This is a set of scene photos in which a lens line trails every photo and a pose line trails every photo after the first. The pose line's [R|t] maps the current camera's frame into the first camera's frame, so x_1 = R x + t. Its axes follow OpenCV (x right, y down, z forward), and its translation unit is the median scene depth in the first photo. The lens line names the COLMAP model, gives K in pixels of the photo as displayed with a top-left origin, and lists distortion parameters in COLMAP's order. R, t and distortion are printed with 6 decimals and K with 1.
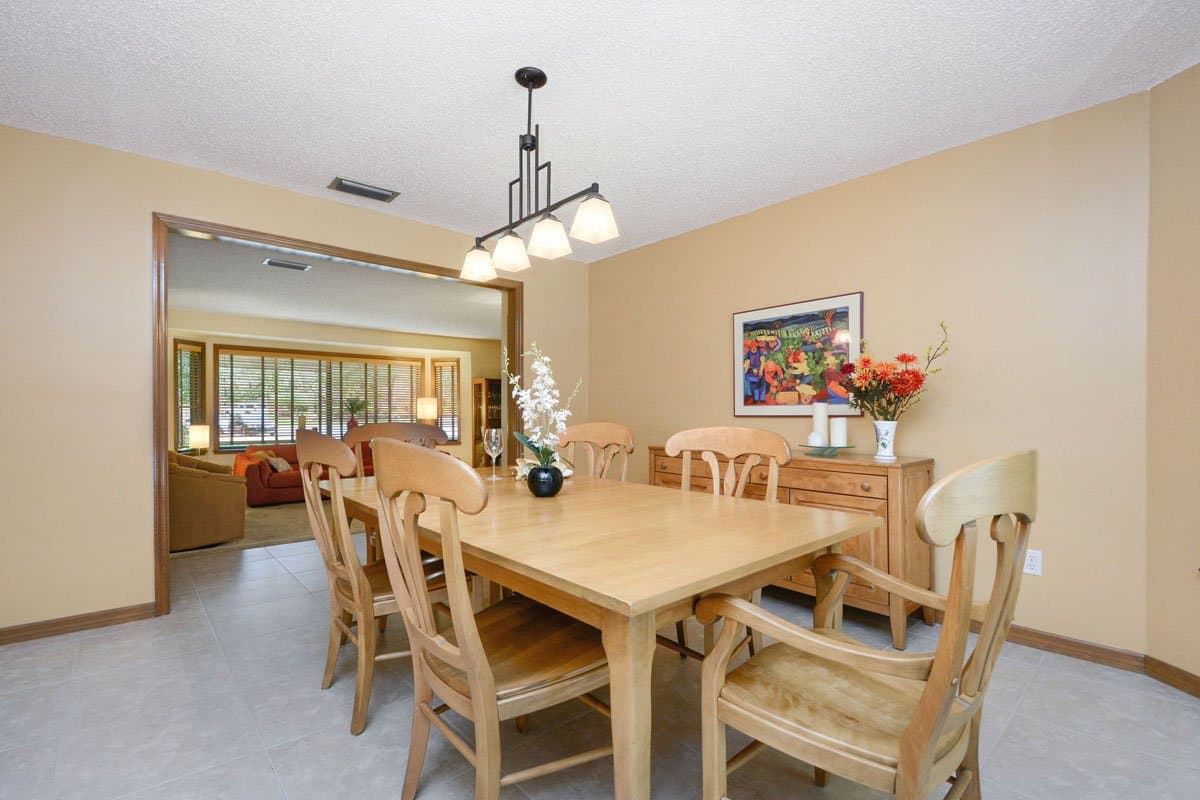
lens RADIAL K [[534.5, 0, 599.9], [0, 534.5, 407.2], [0, 0, 1]] dist [0.004287, -0.001978]
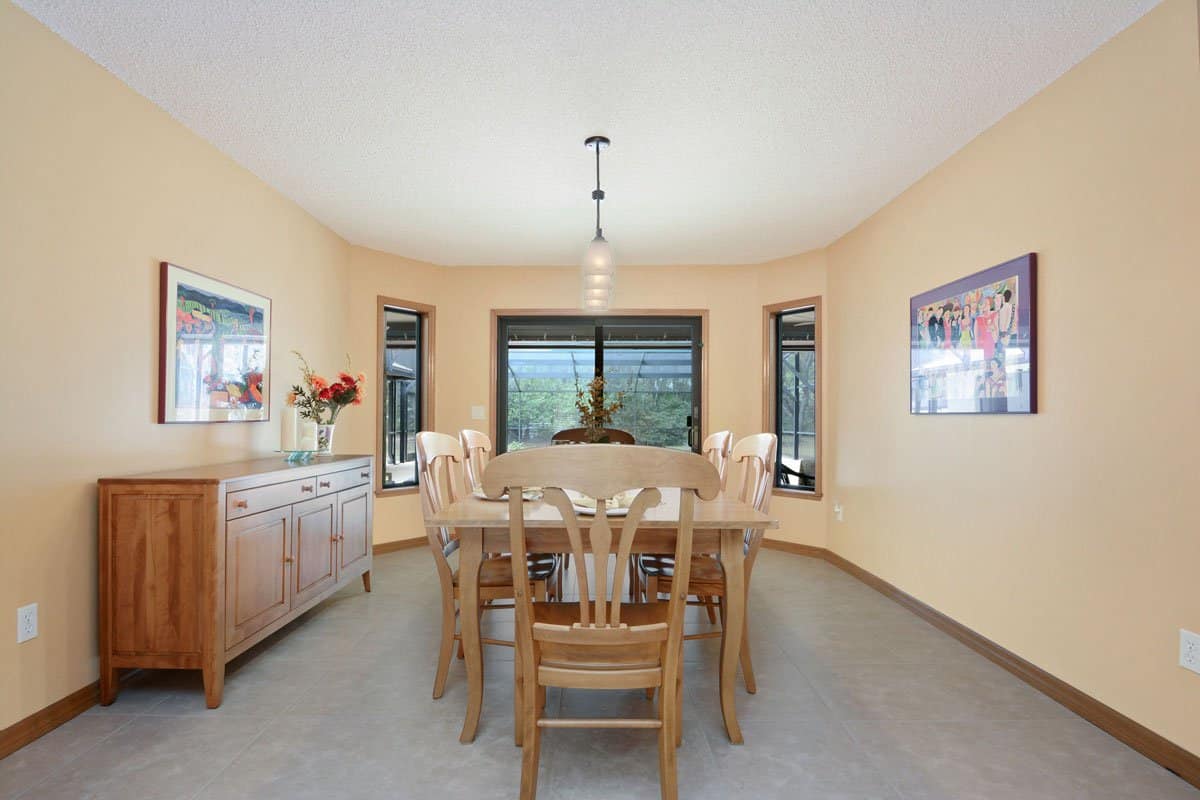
lens RADIAL K [[620.0, 0, 601.1], [0, 620.0, 407.8], [0, 0, 1]] dist [0.000439, 0.000049]
pose [[-0.750520, 0.011815, 0.660742, -0.580815], [-0.005946, 0.999679, -0.024629, 0.012699], [-0.660821, -0.022413, -0.750209, 1.118026]]
